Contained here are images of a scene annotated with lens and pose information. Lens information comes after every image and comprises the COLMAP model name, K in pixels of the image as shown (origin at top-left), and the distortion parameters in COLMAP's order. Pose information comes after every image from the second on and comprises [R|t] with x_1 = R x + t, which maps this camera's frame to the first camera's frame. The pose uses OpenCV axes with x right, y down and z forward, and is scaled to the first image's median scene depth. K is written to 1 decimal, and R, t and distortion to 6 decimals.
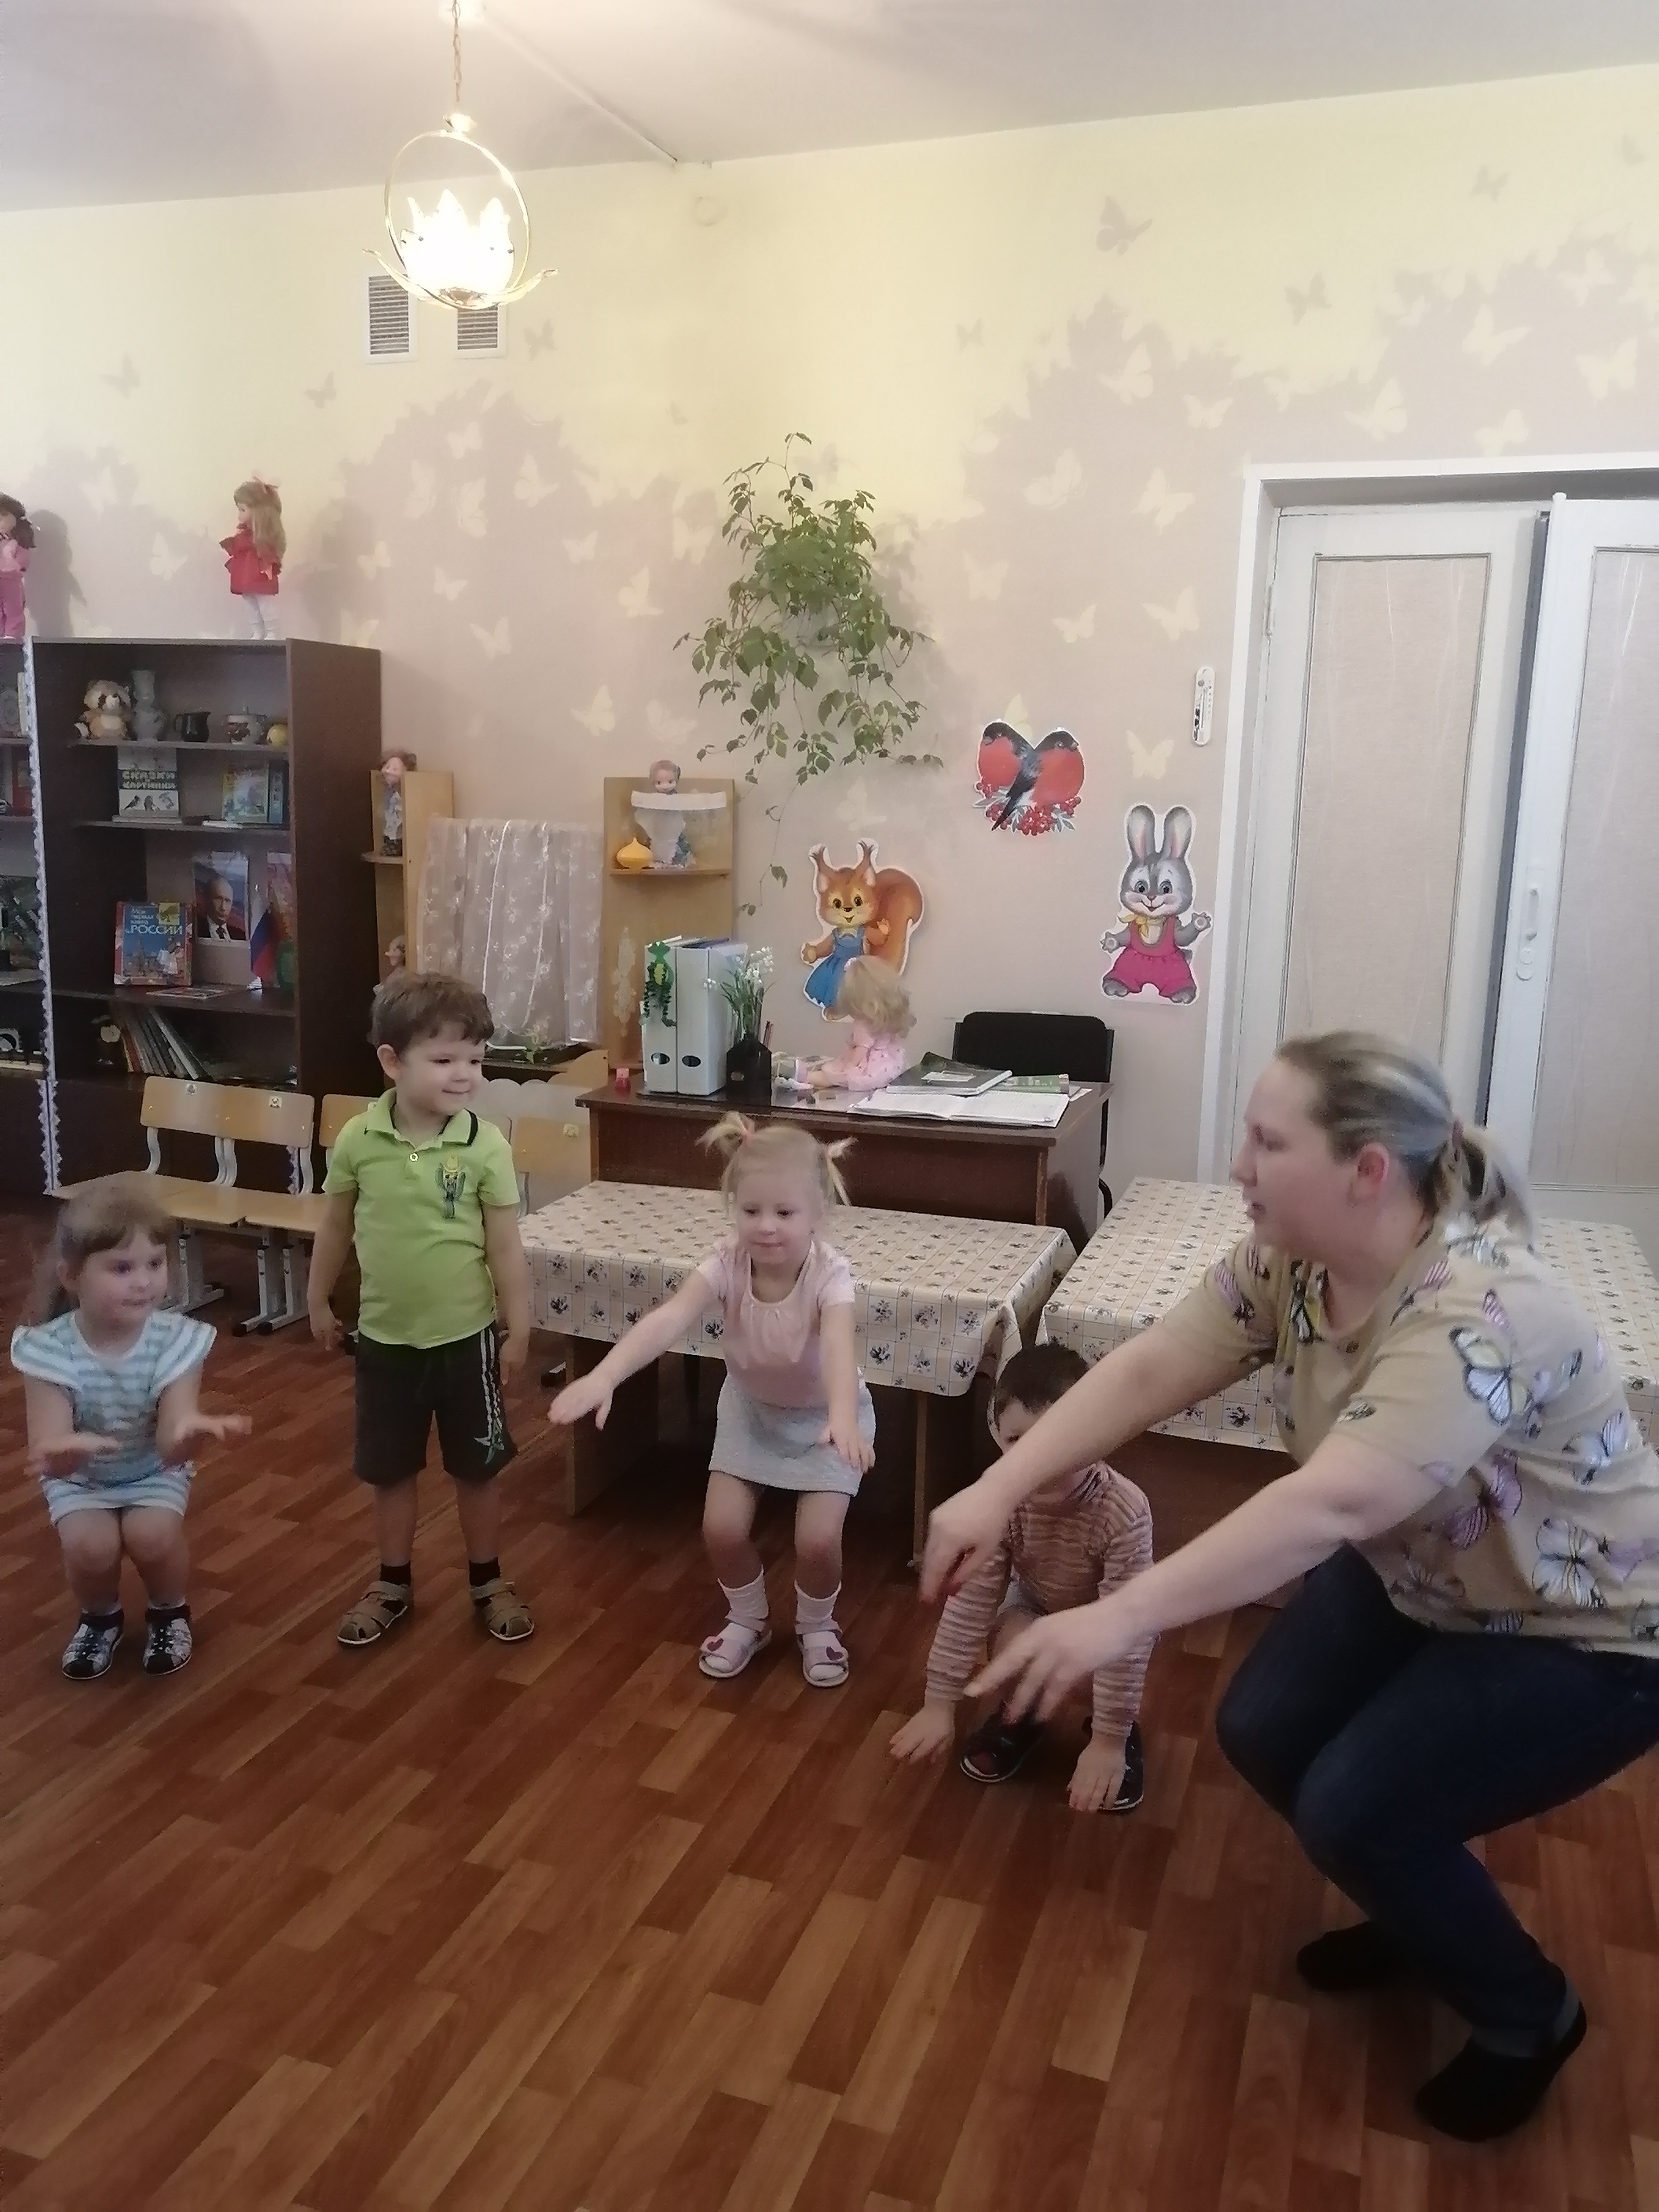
lens RADIAL K [[1724.0, 0, 829.5], [0, 1724.0, 1106.0], [0, 0, 1]] dist [-0.001503, 0.014384]
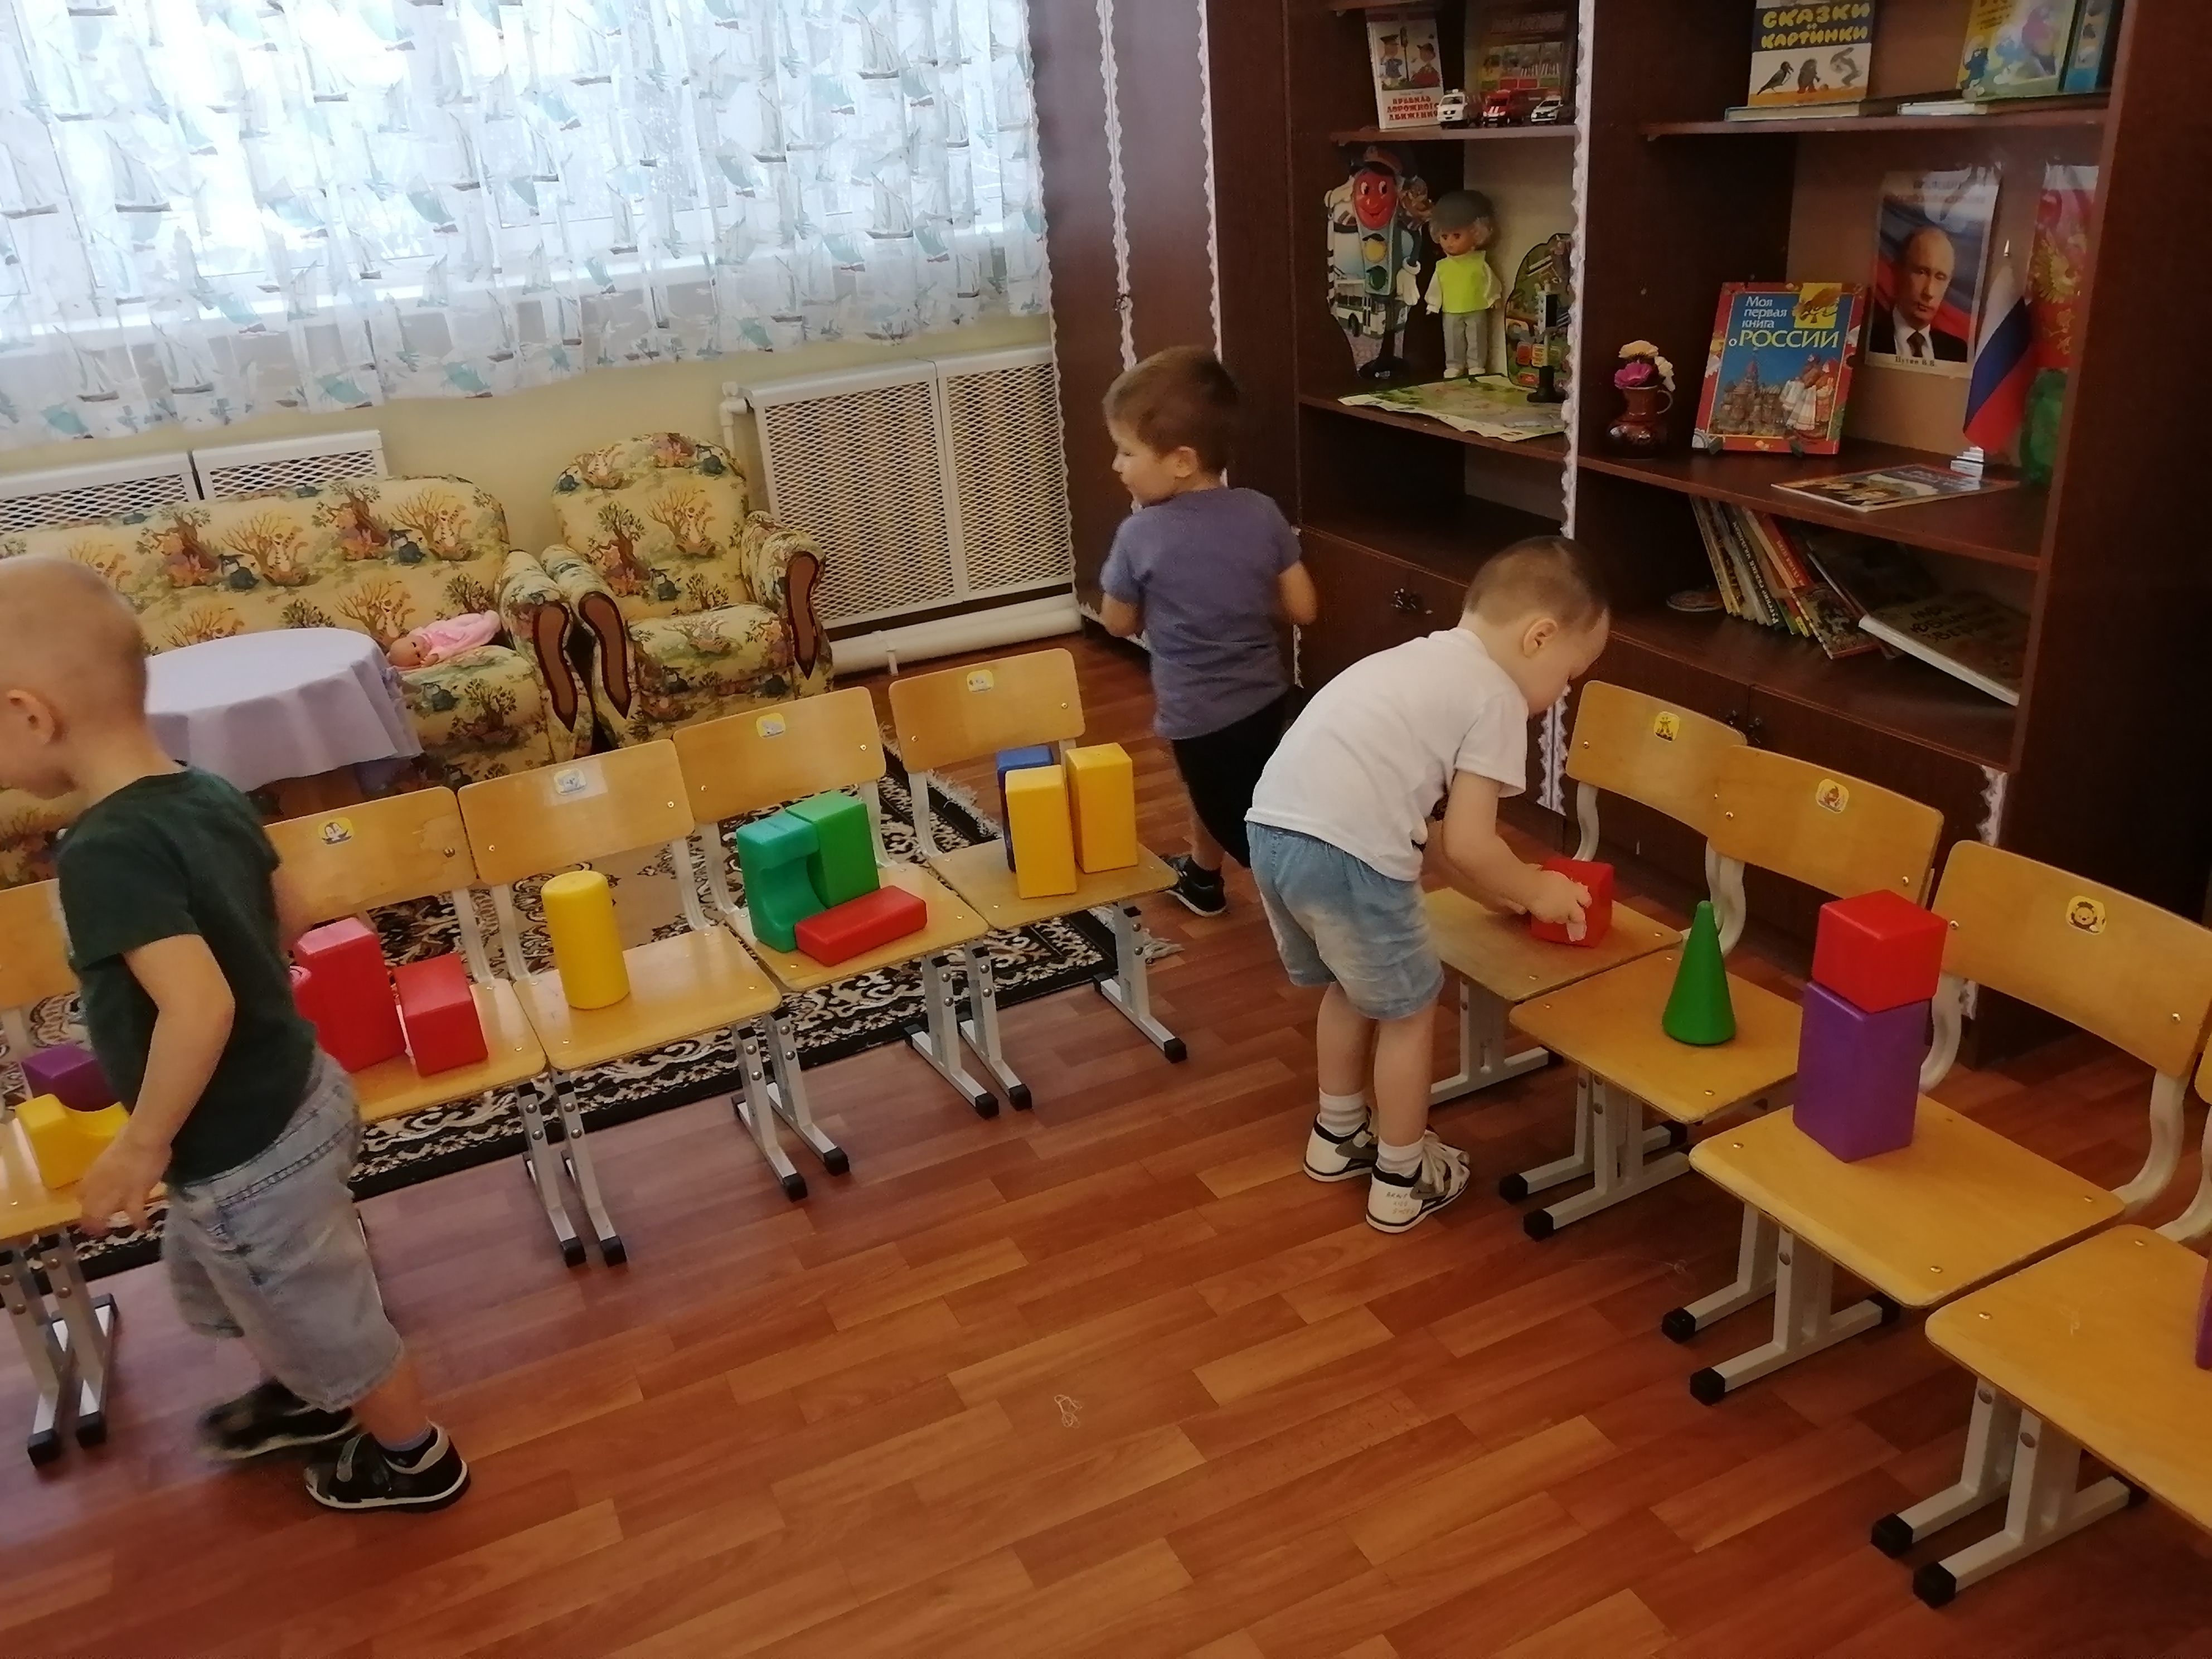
lens RADIAL K [[1728.1, 0, 1106.0], [0, 1728.1, 829.5], [0, 0, 1]] dist [-0.014869, 0.044637]
pose [[0.700037, 0.202132, -0.684902, -0.176073], [-0.044133, 0.969516, 0.241021, -0.088802], [0.712741, -0.138497, 0.687618, 0.563835]]
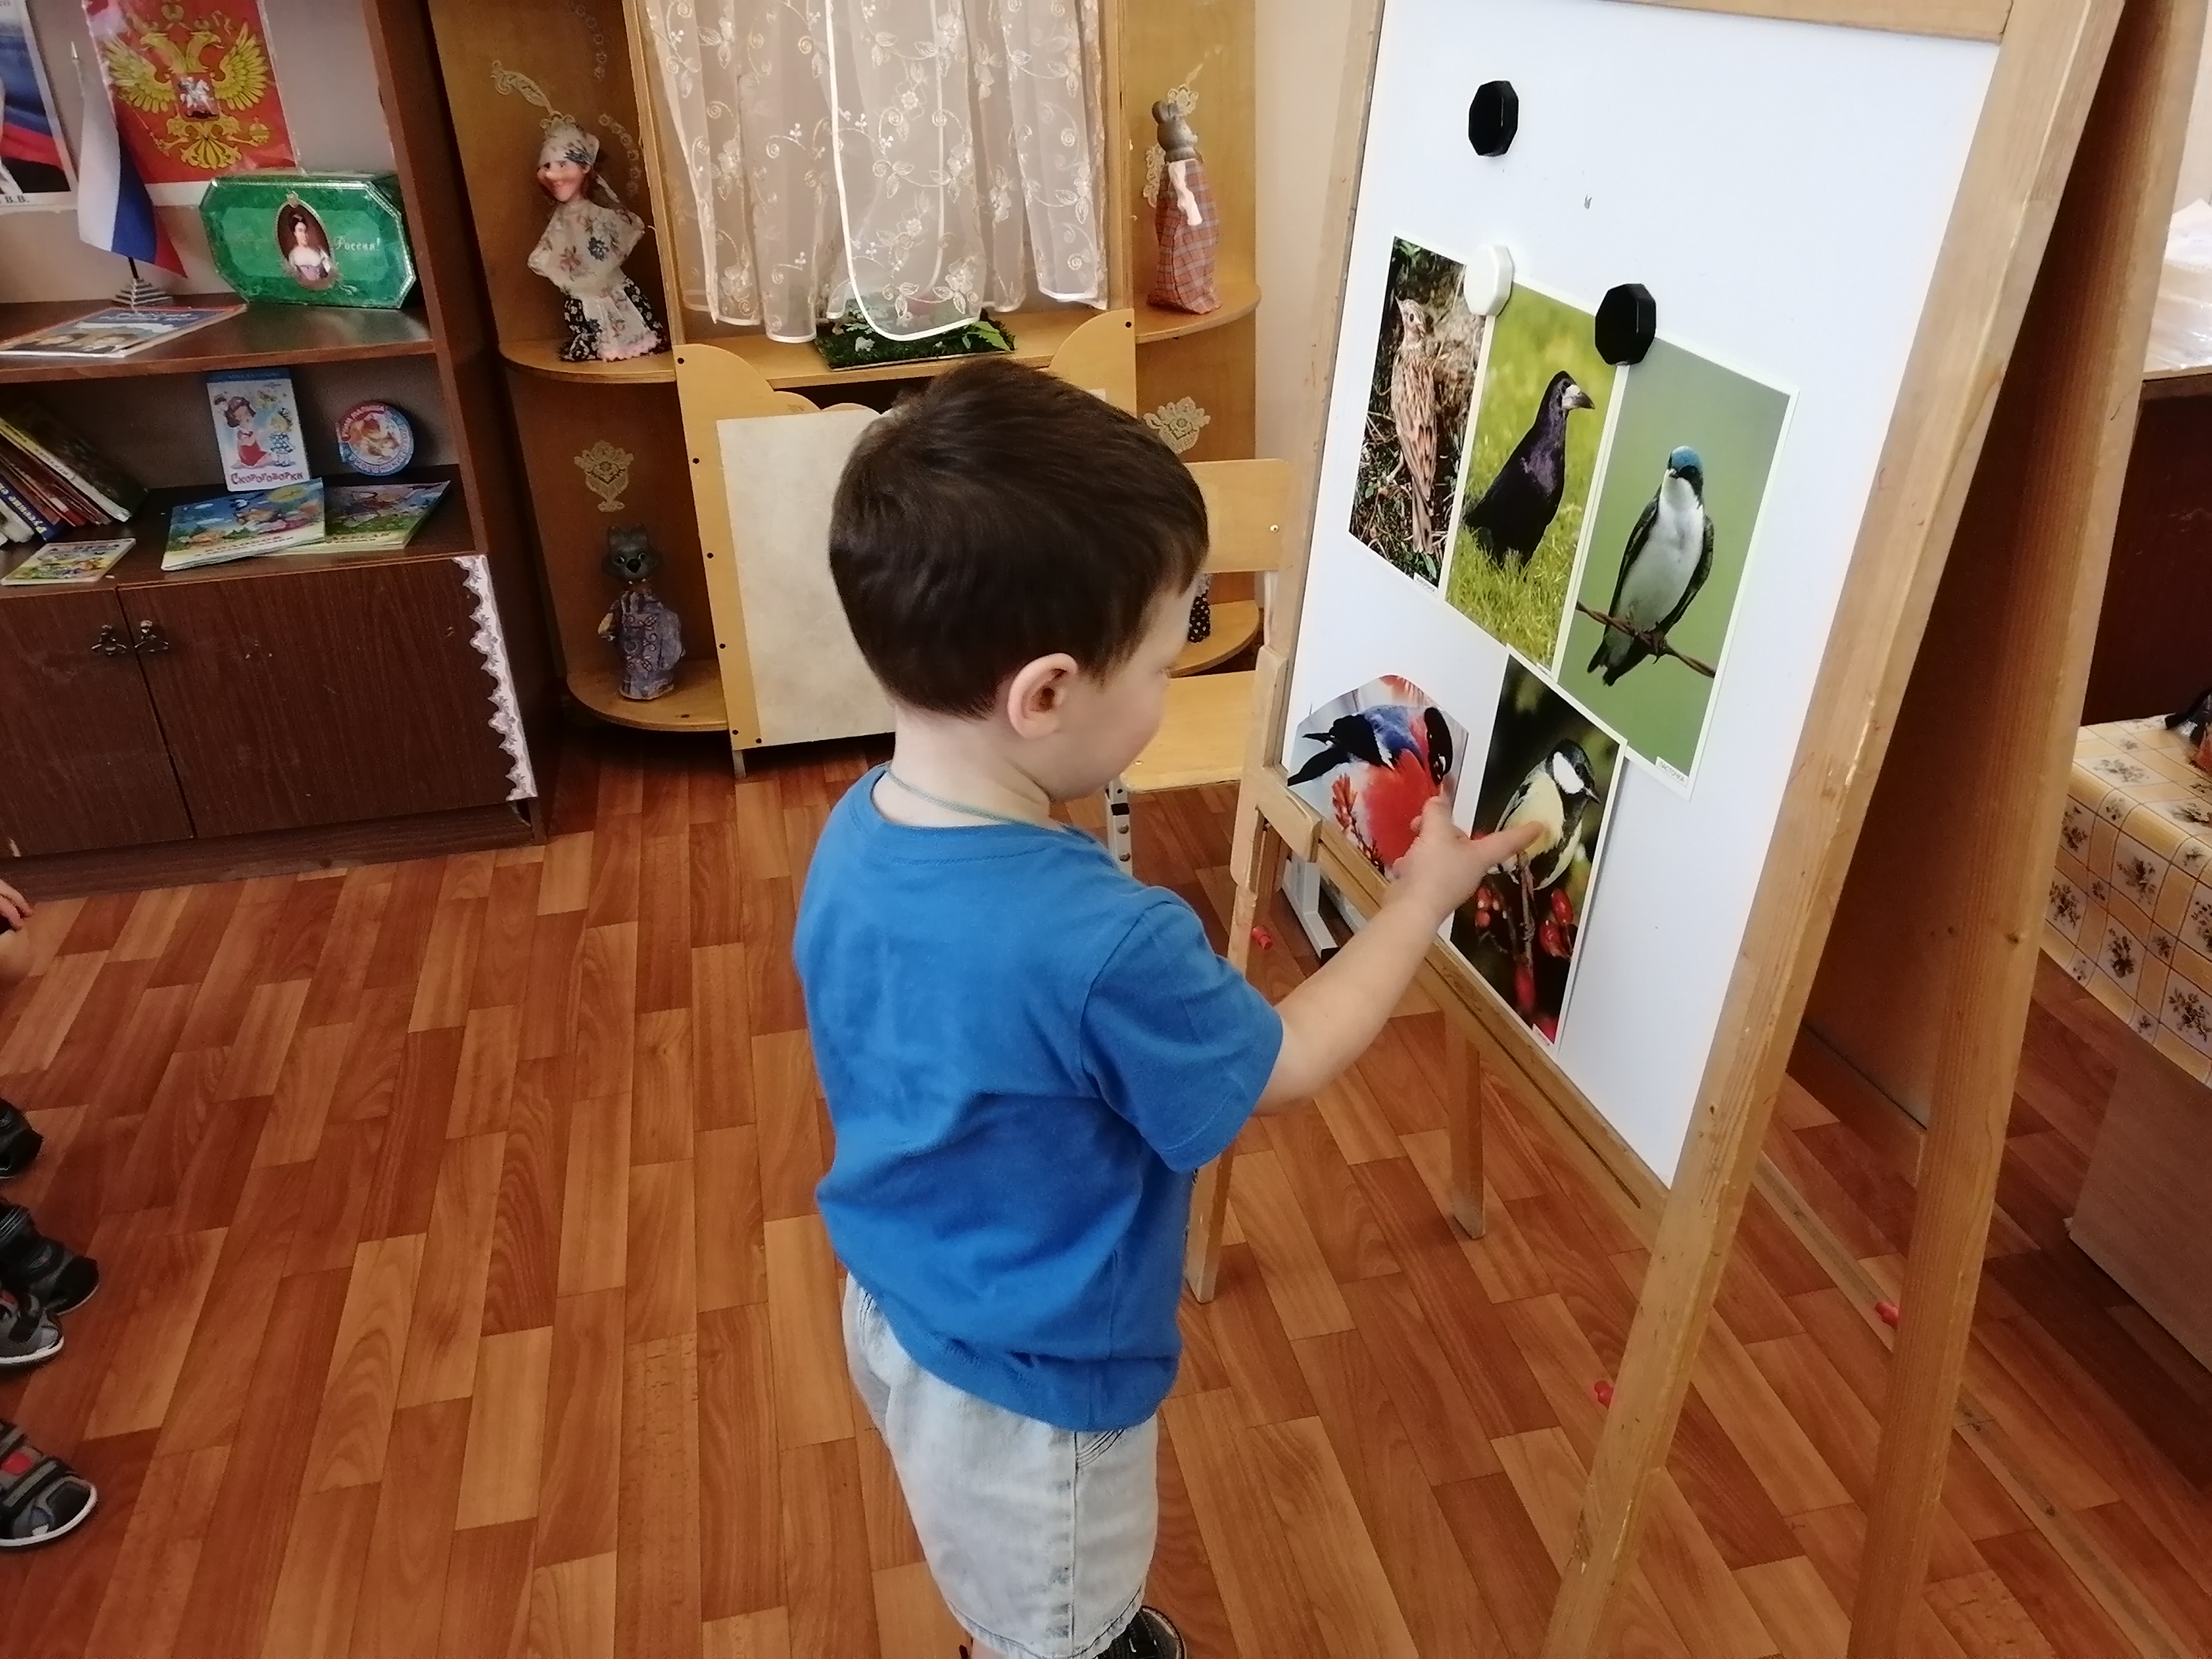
lens RADIAL K [[1734.0, 0, 1124.7], [0, 1734.0, 832.5], [0, 0, 1]] dist [-0.029610, 0.069495]
pose [[0.841350, -0.306152, 0.445423, -0.423844], [0.148325, 0.923252, 0.354409, -0.073127], [-0.519741, -0.232114, 0.822188, 0.552755]]
